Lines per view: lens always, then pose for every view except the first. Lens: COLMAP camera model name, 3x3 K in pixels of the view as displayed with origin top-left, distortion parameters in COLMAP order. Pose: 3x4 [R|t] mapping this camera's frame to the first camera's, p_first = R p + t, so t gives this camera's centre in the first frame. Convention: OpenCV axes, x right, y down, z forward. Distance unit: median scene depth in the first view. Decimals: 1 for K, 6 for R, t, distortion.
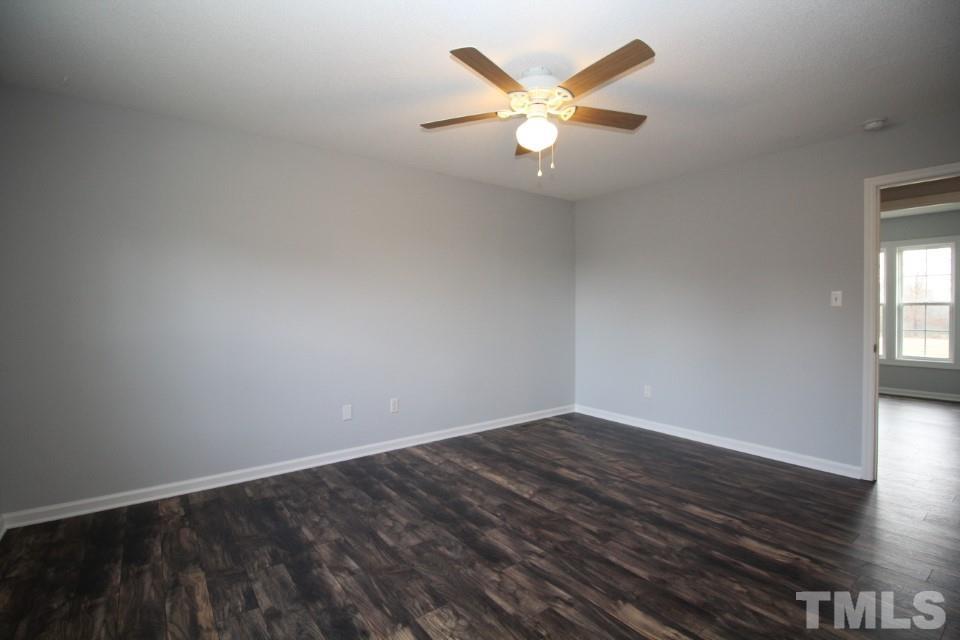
lens RADIAL K [[444.4, 0, 478.6], [0, 444.4, 314.1], [0, 0, 1]] dist [-0.001436, -0.011220]
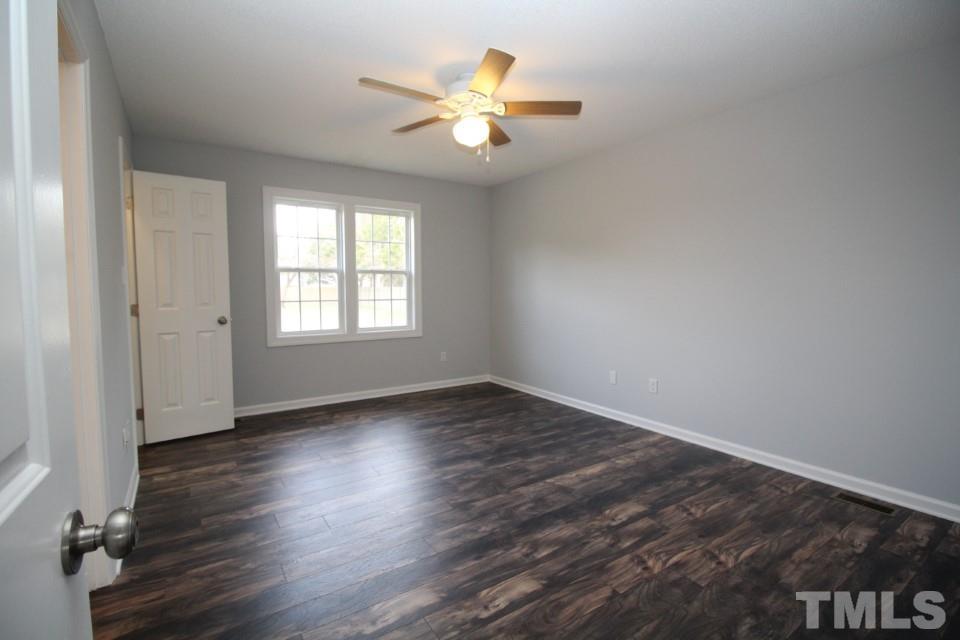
lens RADIAL K [[444.4, 0, 478.6], [0, 444.4, 314.1], [0, 0, 1]] dist [-0.001436, -0.011220]
pose [[-0.058422, 0.061618, -0.996389, 1.029313], [-0.011504, 0.997985, 0.062391, -0.009256], [0.998226, 0.015108, -0.057595, 0.874941]]
